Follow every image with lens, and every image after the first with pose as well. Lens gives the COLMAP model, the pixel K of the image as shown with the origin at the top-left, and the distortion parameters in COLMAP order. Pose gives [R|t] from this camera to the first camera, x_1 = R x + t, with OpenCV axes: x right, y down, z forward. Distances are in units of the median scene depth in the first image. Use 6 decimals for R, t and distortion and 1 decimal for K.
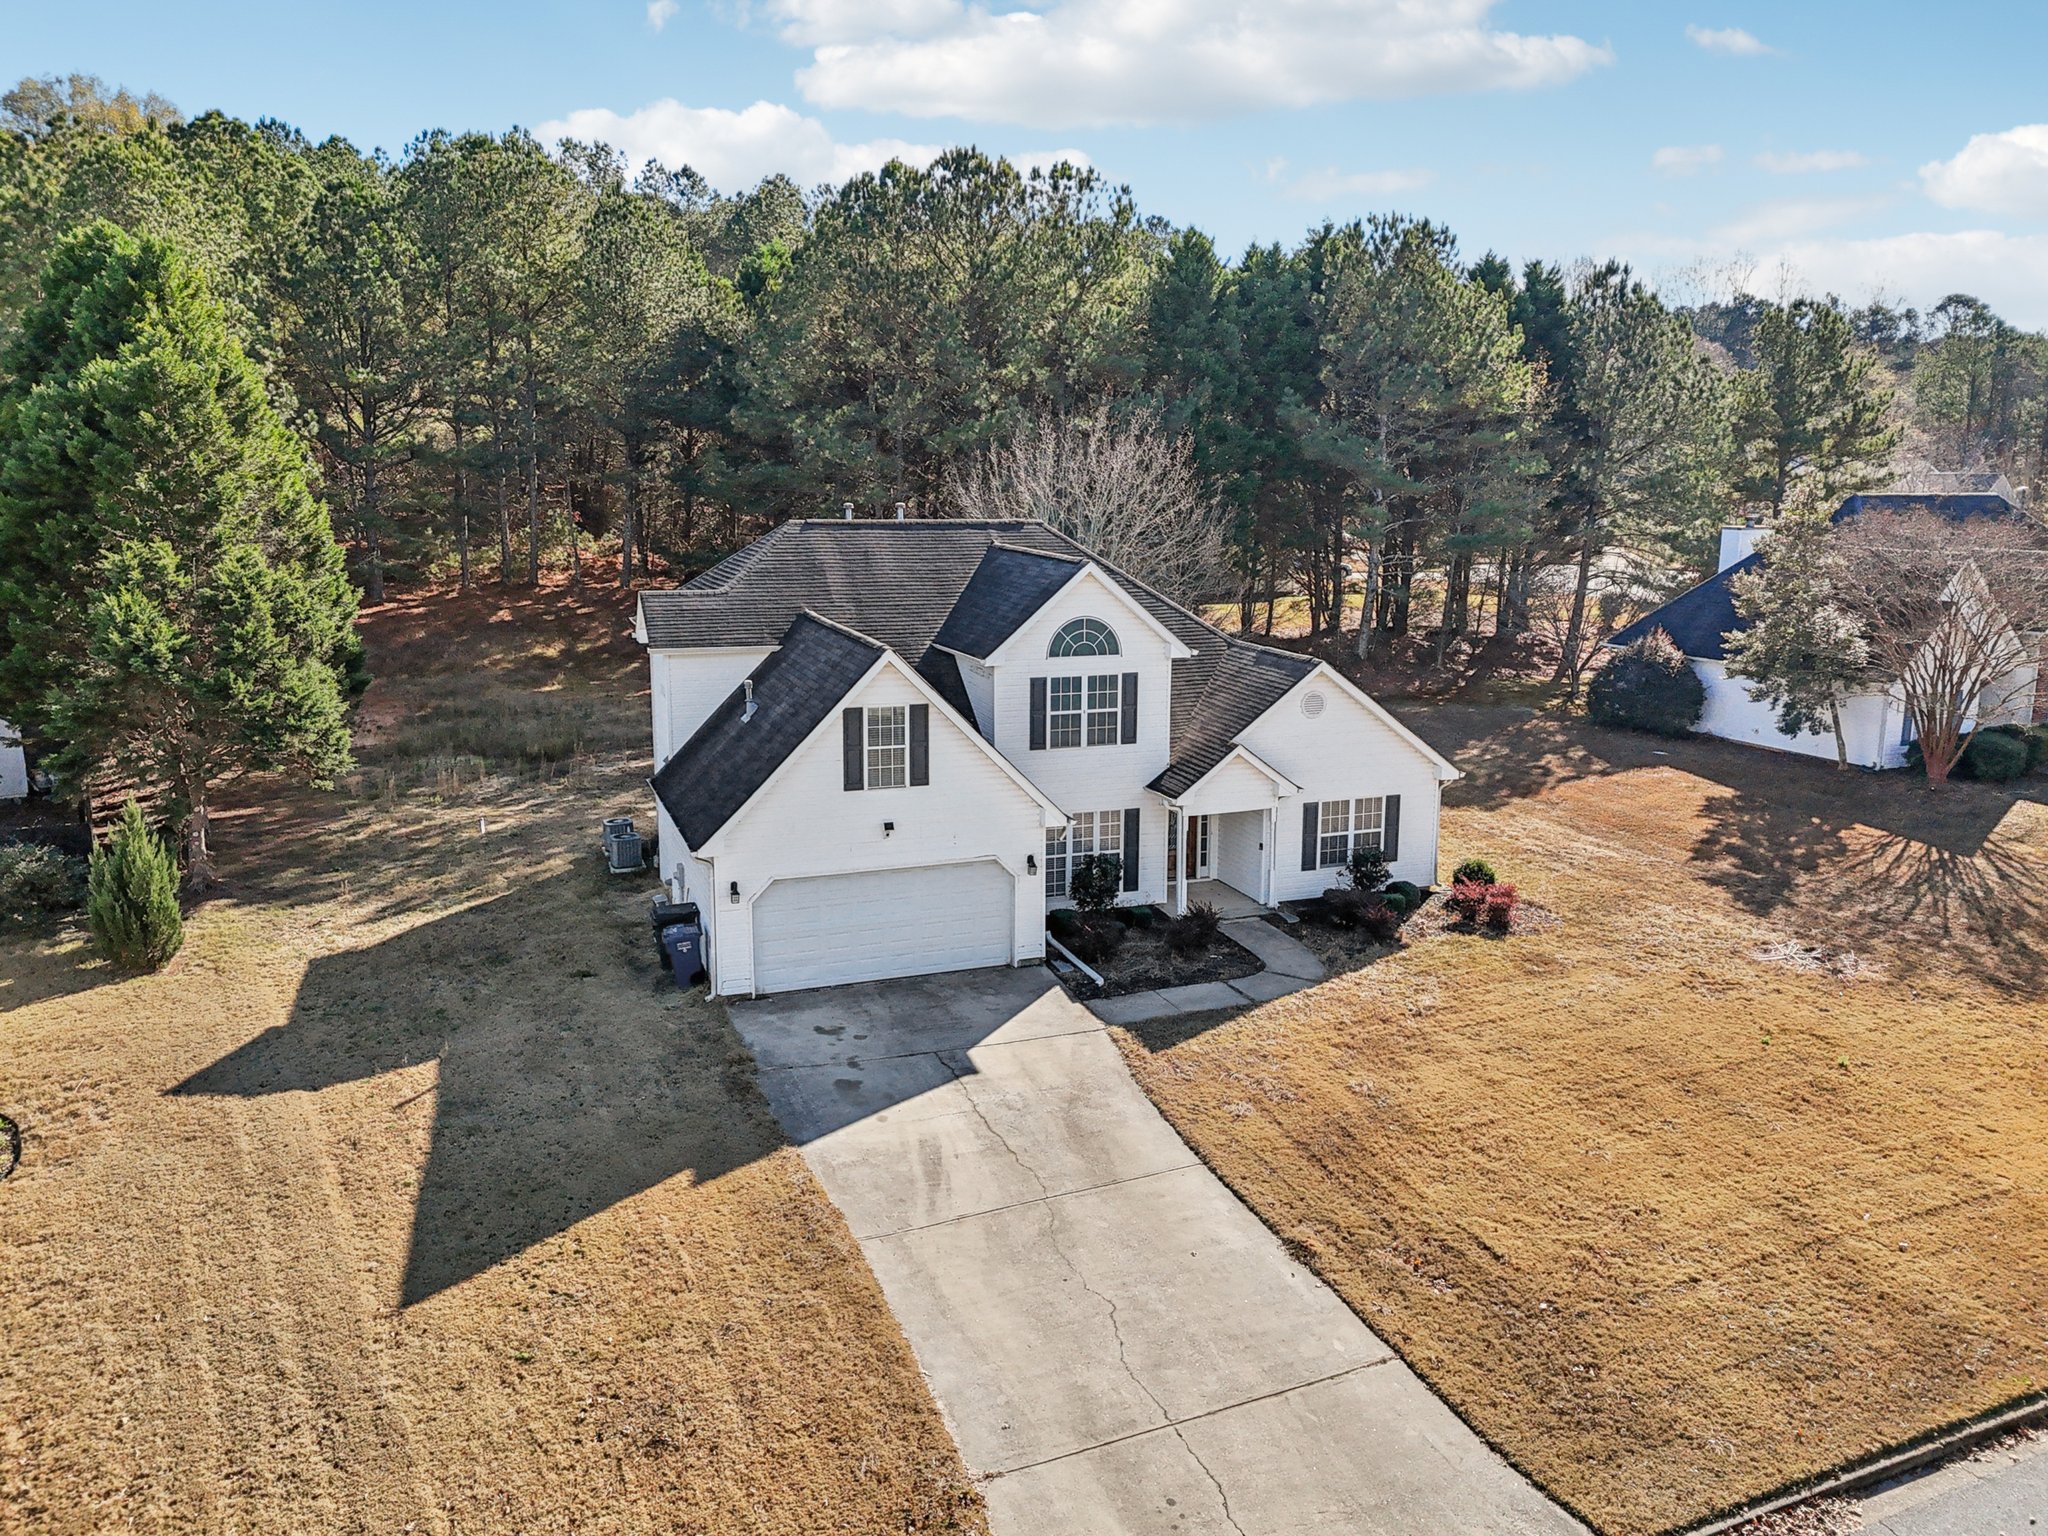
lens RADIAL K [[1448.2, 0, 940.2], [0, 1448.2, 705.0], [0, 0, 1]] dist [0.063157, -0.046504]
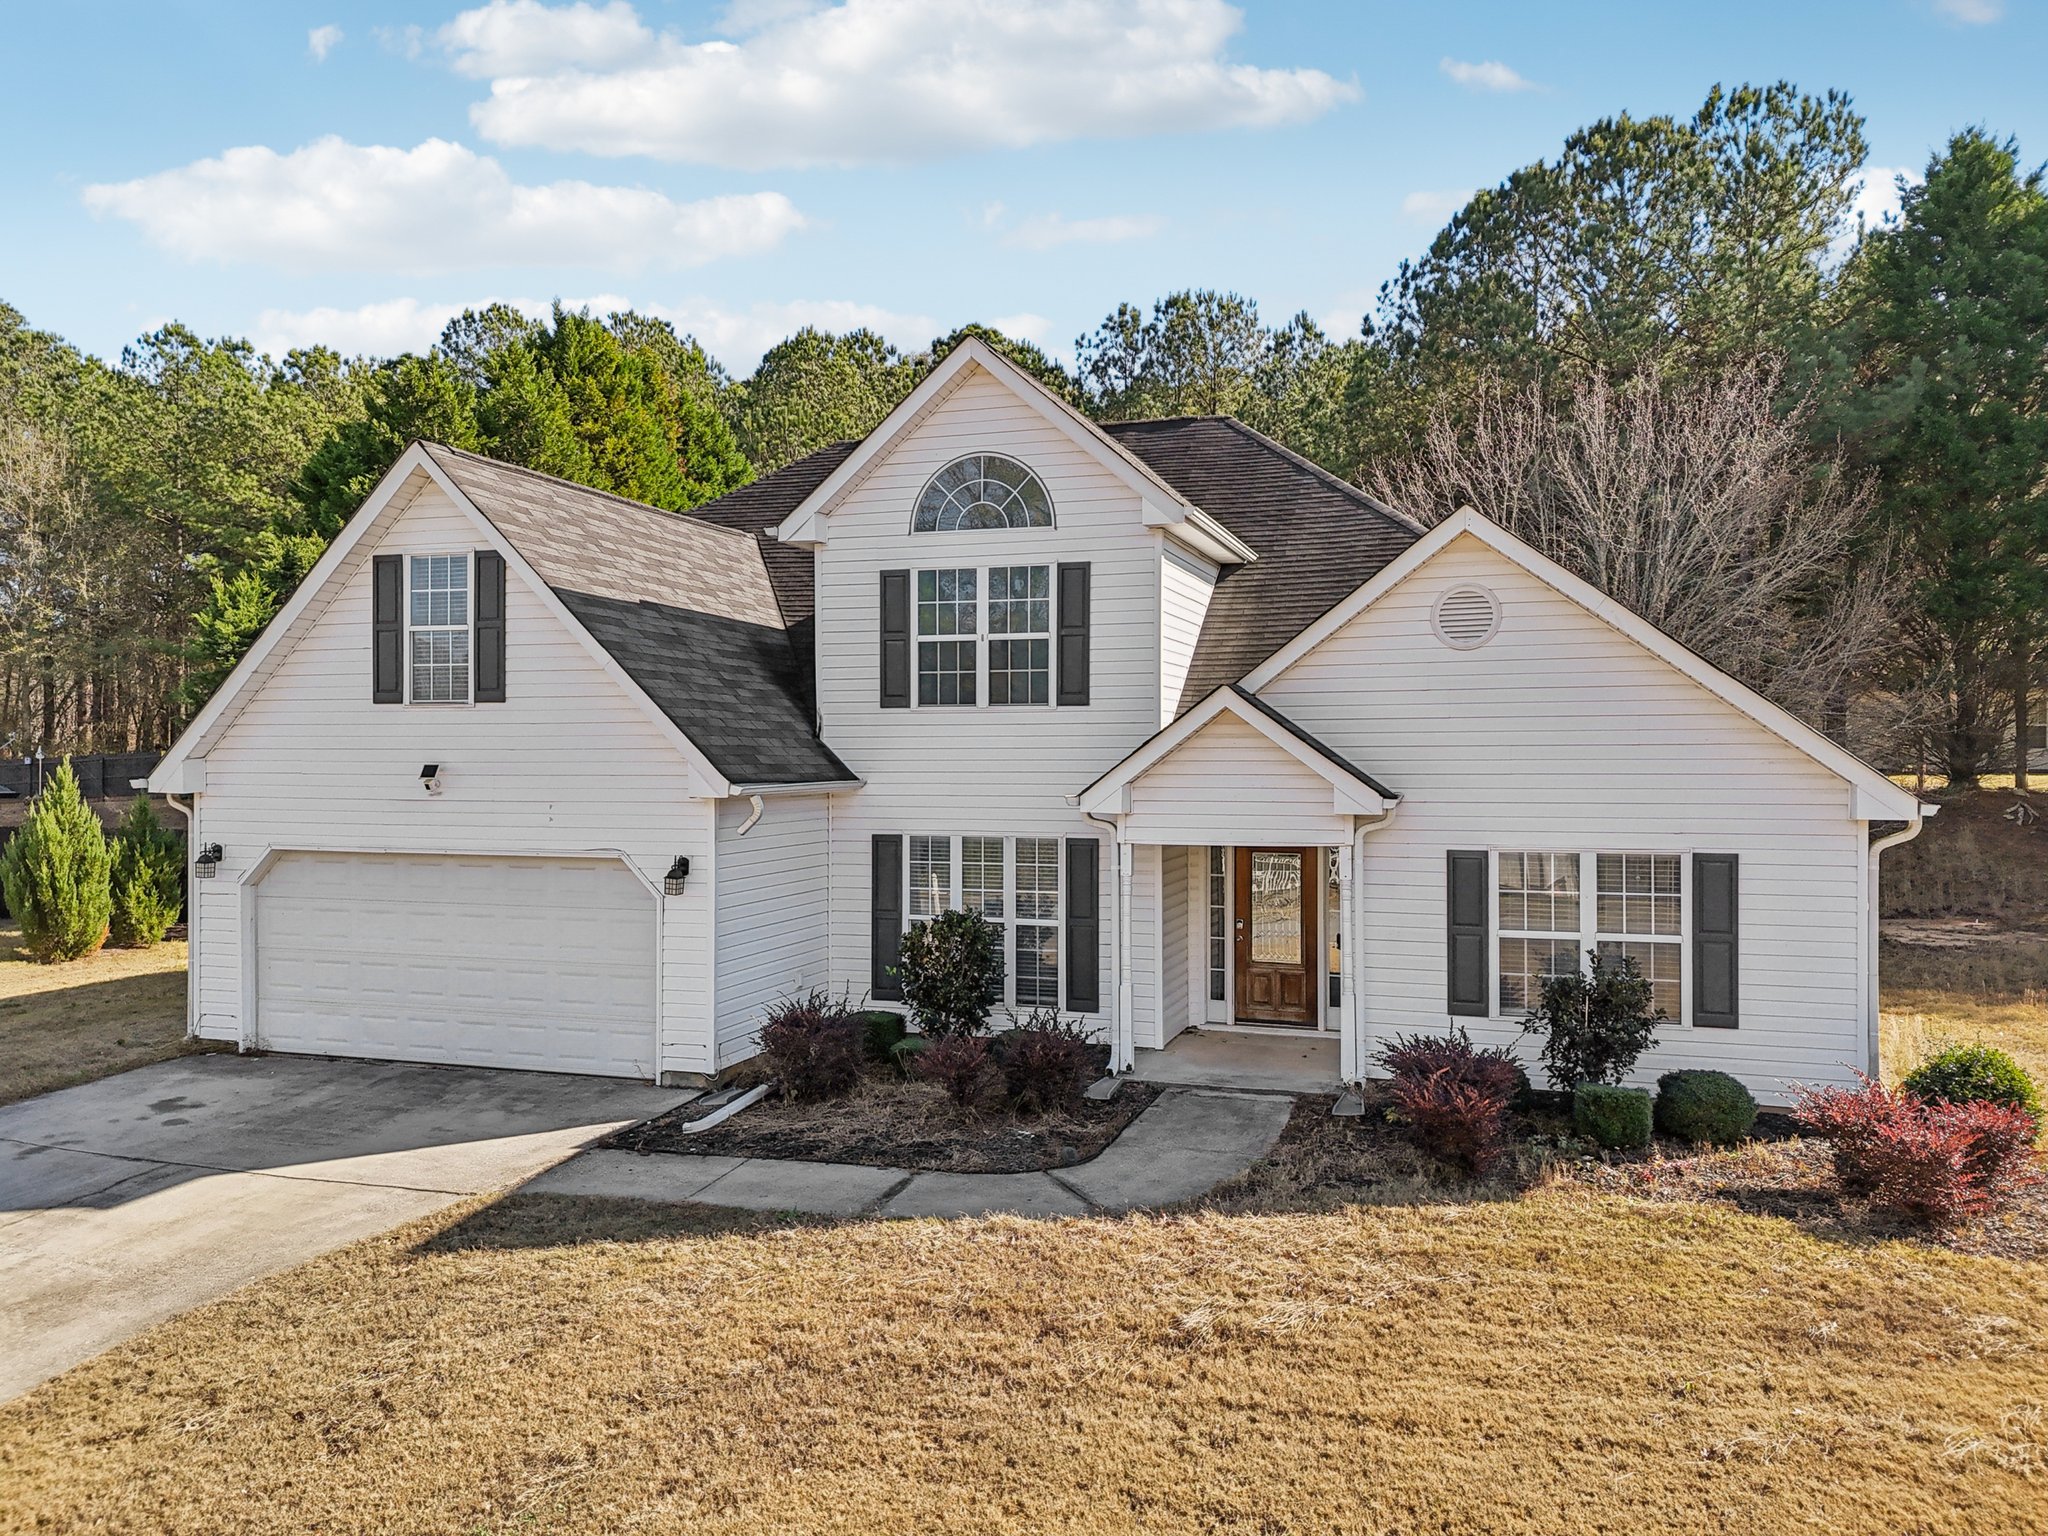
lens RADIAL K [[1432.3, 0, 1024.0], [0, 1432.3, 768.0], [0, 0, 1]] dist [0.043572, -0.034700]
pose [[0.808604, 0.008528, -0.588292, 0.417882], [-0.100290, 0.987259, -0.123536, 0.113724], [0.579743, 0.158891, 0.799157, 0.616549]]
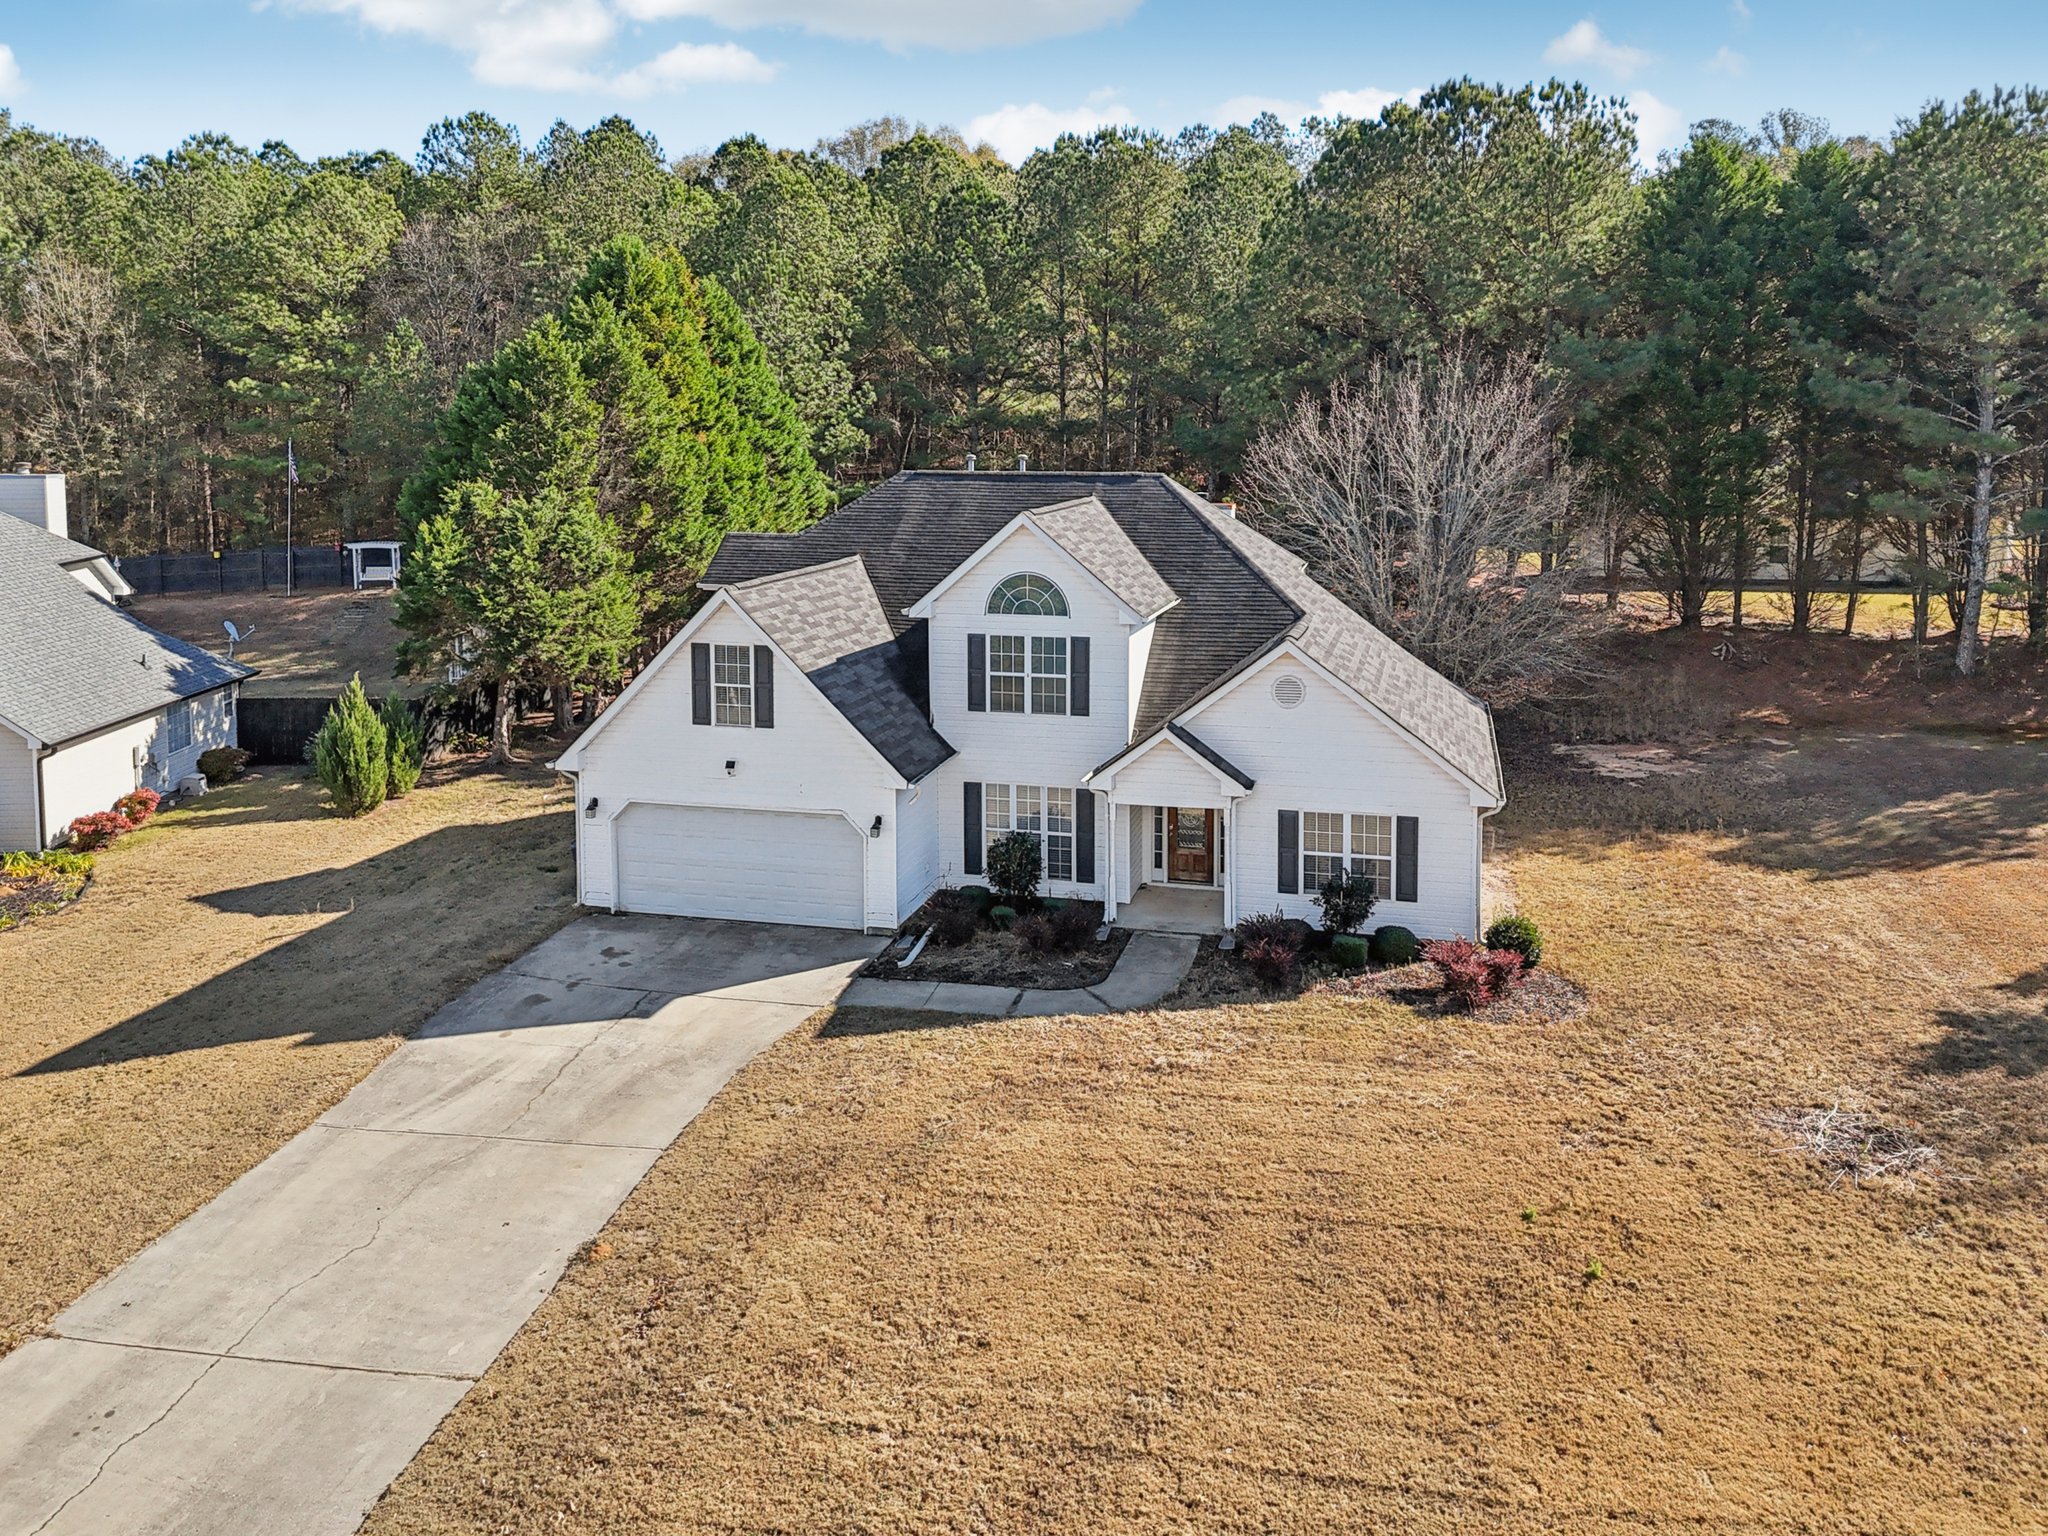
lens RADIAL K [[1459.0, 0, 1020.2], [0, 1459.0, 577.1], [0, 0, 1]] dist [0.061083, -0.042443]
pose [[0.842207, 0.049752, -0.536854, 0.597627], [-0.087016, 0.995222, -0.044277, -0.016139], [0.532086, 0.084005, 0.842513, 0.214739]]
